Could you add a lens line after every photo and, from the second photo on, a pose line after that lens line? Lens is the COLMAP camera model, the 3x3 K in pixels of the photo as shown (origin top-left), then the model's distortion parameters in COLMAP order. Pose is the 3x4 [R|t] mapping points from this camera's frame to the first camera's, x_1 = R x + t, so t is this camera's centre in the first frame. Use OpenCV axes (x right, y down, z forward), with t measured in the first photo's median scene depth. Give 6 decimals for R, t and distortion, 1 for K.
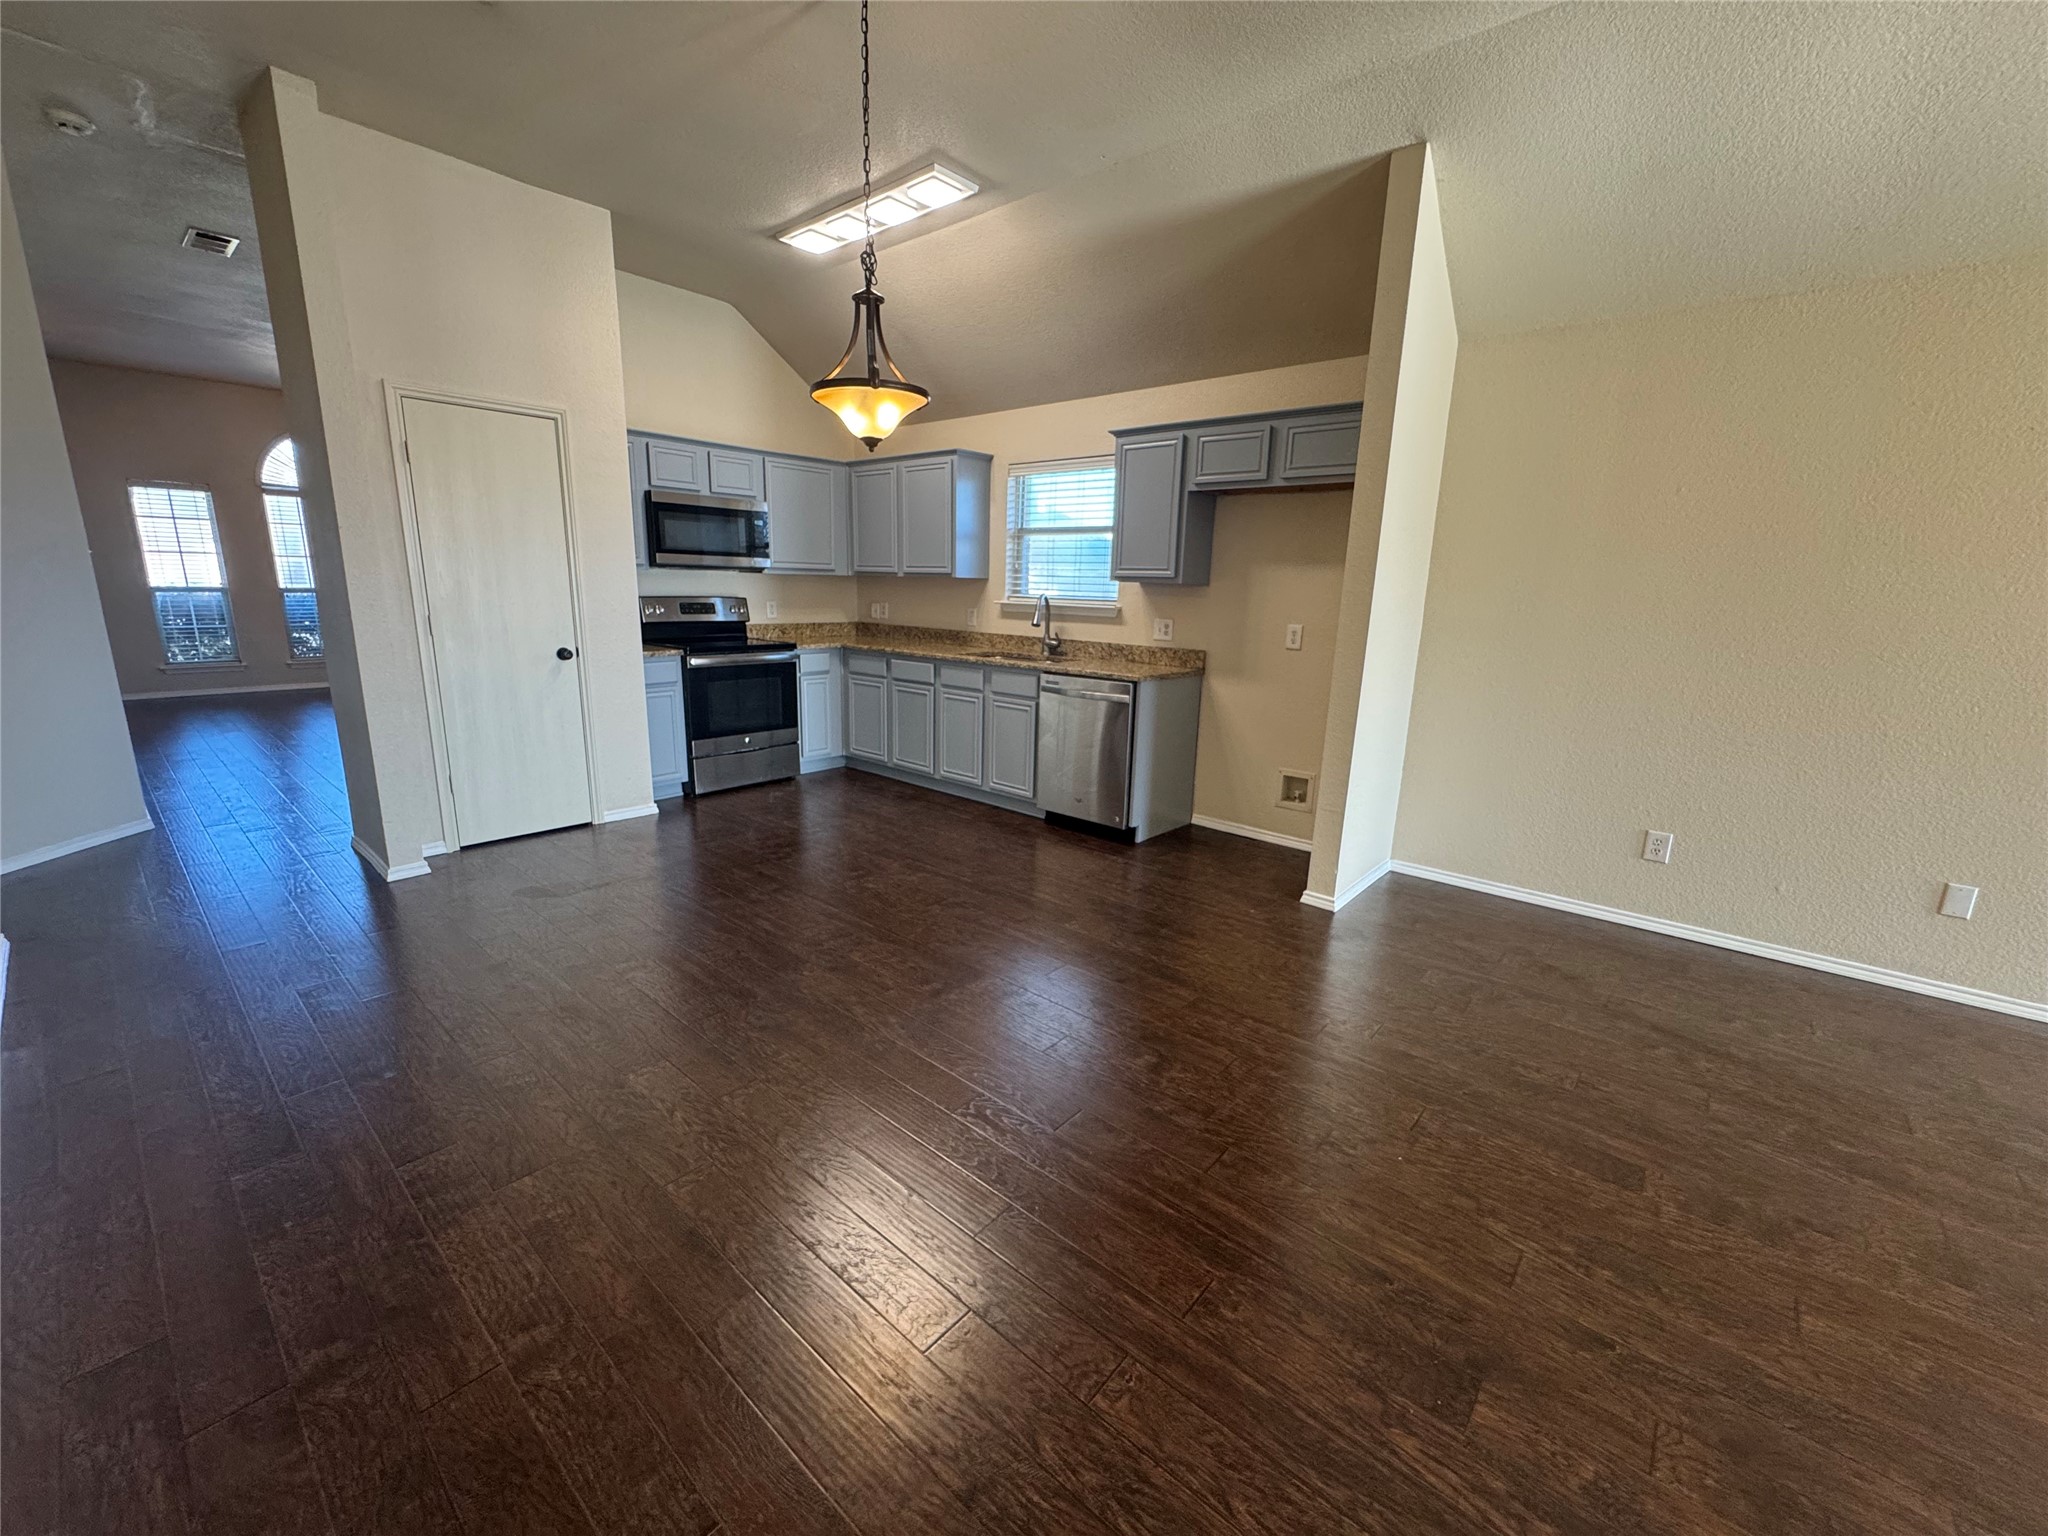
lens RADIAL K [[817.0, 0, 1025.0], [0, 817.0, 767.2], [0, 0, 1]] dist [-0.001710, -0.000249]
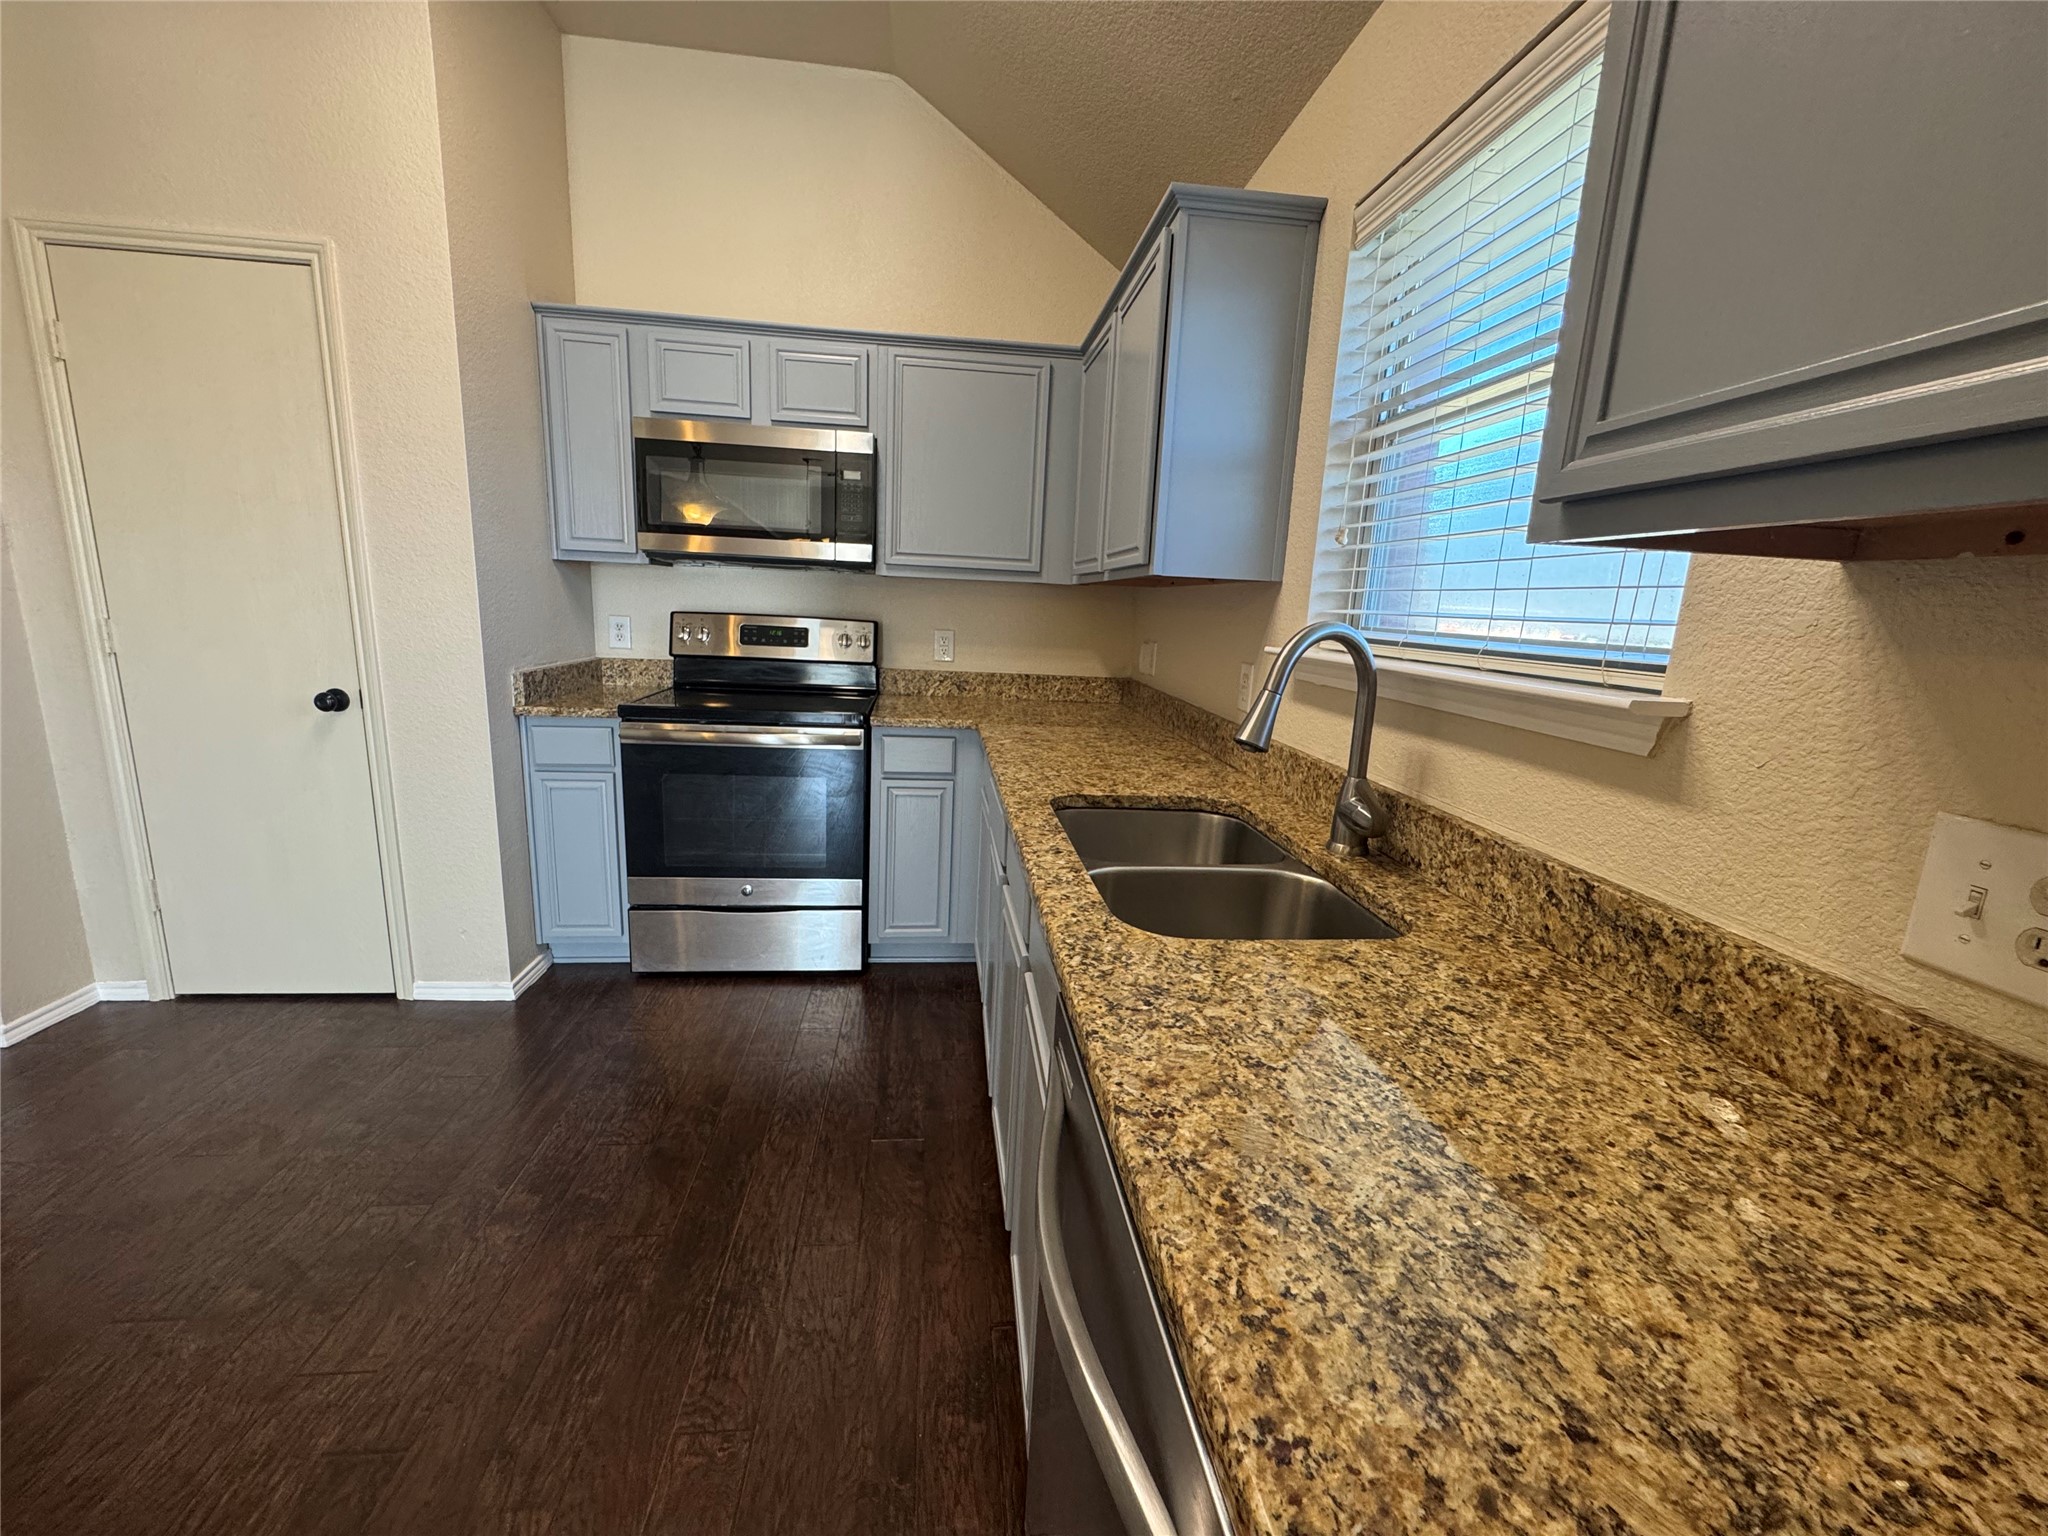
lens RADIAL K [[817.0, 0, 1023.6], [0, 817.0, 767.0], [0, 0, 1]] dist [-0.001710, -0.000249]
pose [[0.729235, 0.143542, -0.669038, 0.134615], [-0.177690, 0.983932, 0.017425, -0.161976], [0.660789, 0.106175, 0.743024, 0.780959]]
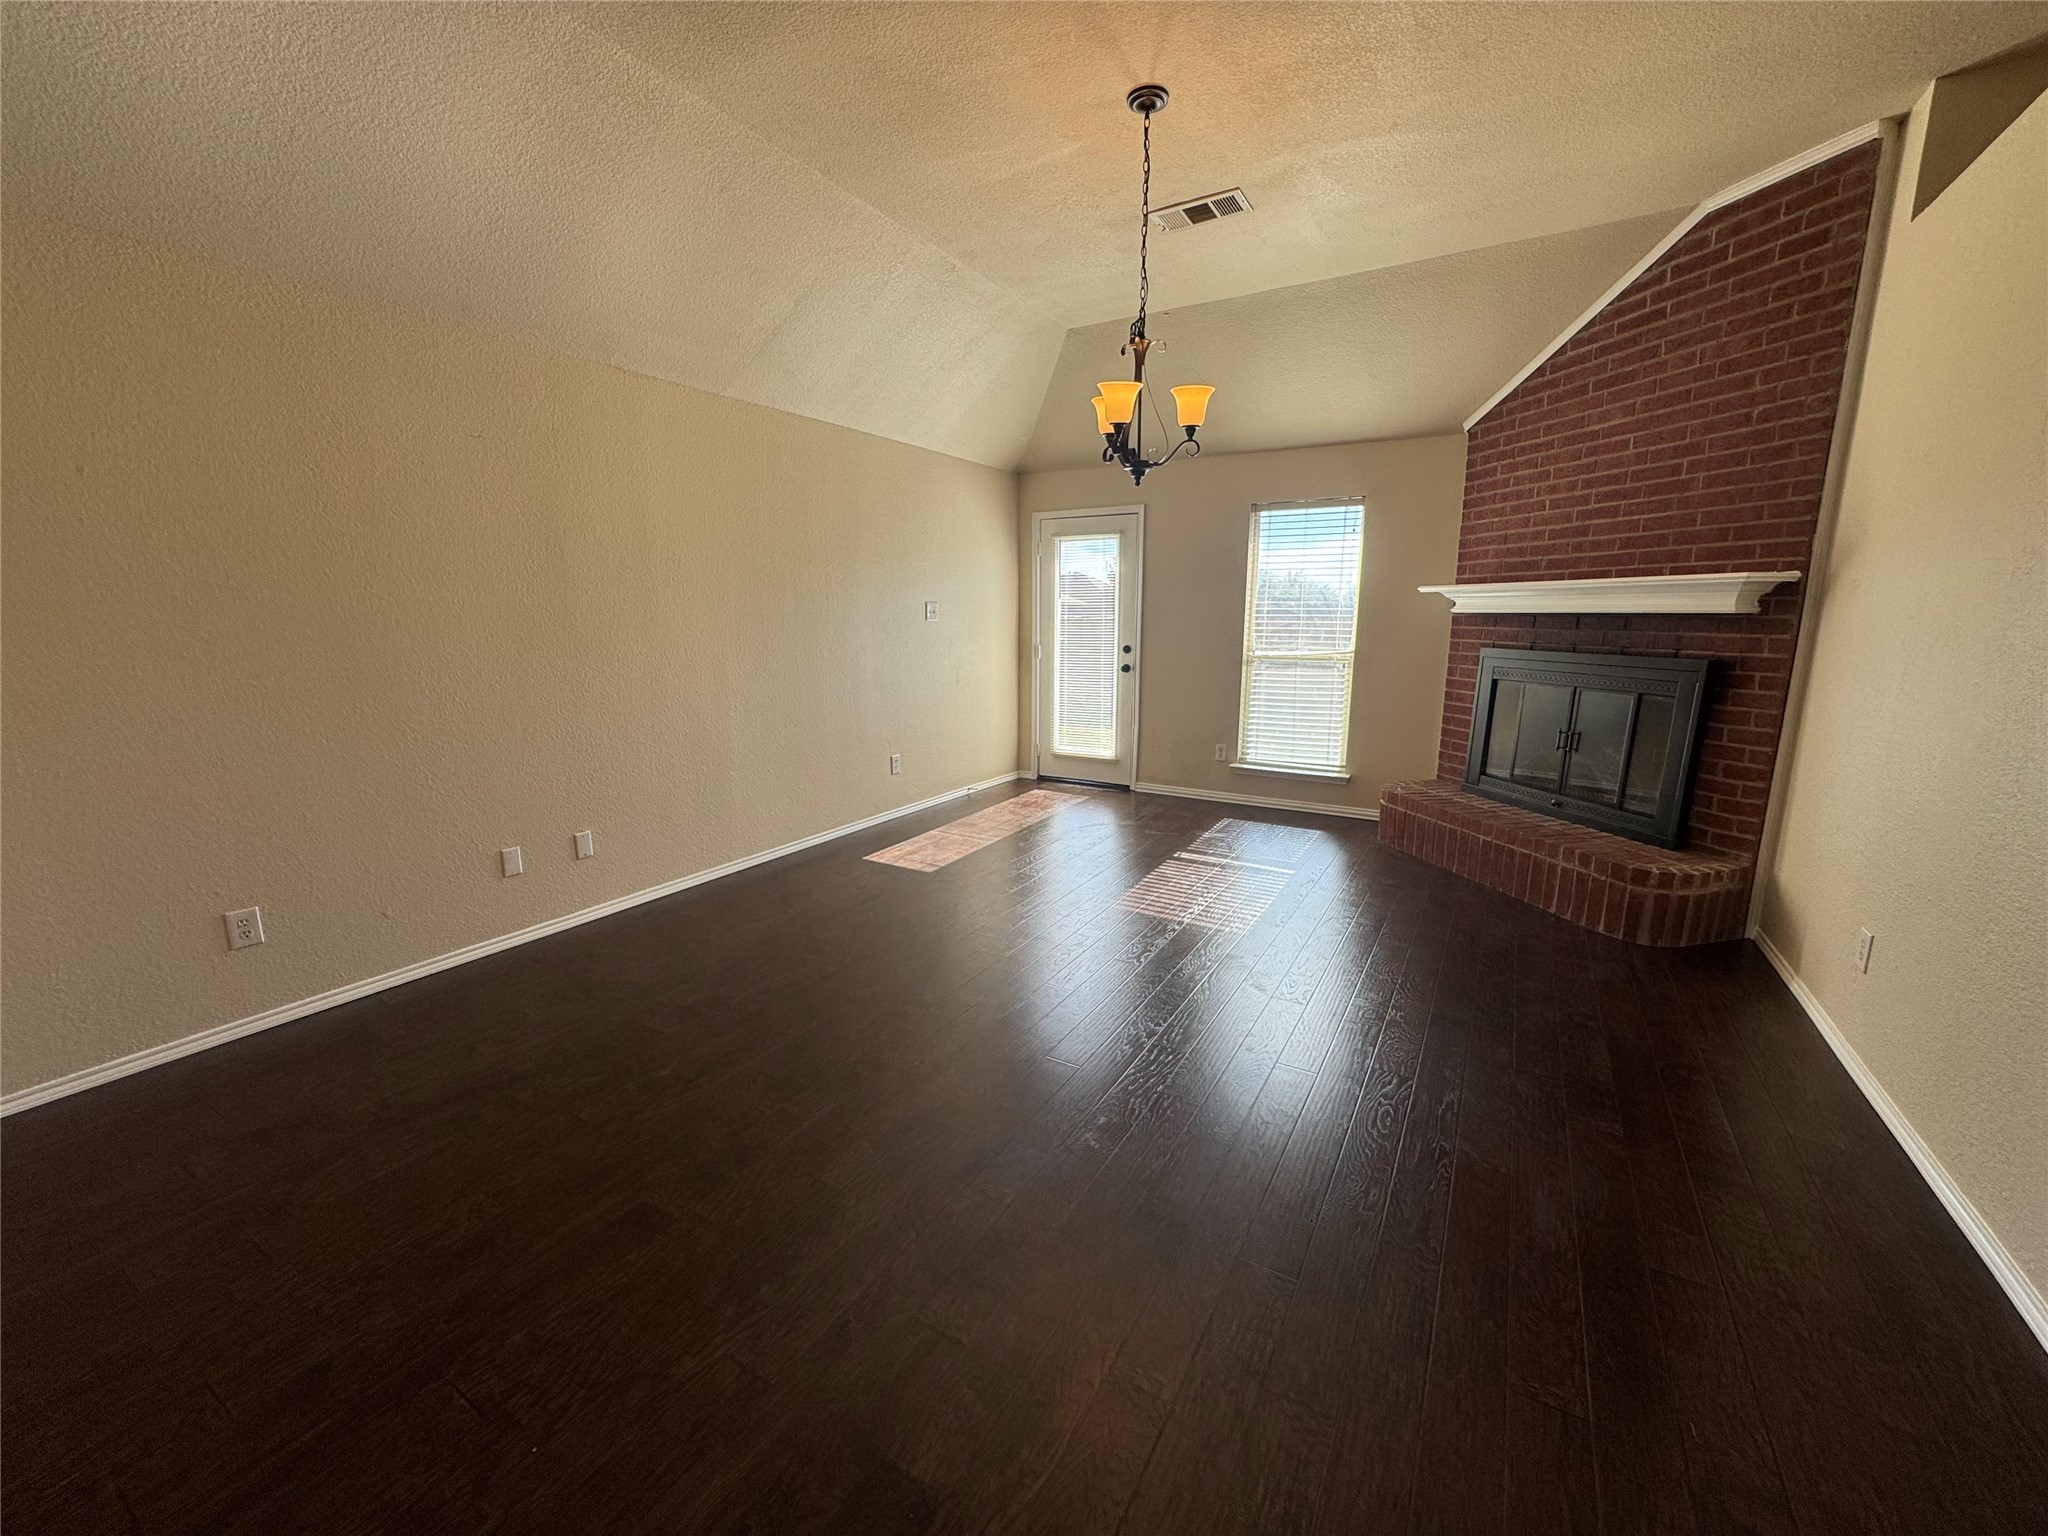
lens RADIAL K [[817.0, 0, 1023.7], [0, 817.0, 768.6], [0, 0, 1]] dist [-0.001710, -0.000249]
pose [[-0.174341, -0.210574, 0.961906, -0.059823], [0.216452, 0.944778, 0.246055, -0.056167], [-0.960601, 0.251104, -0.119135, 0.229060]]
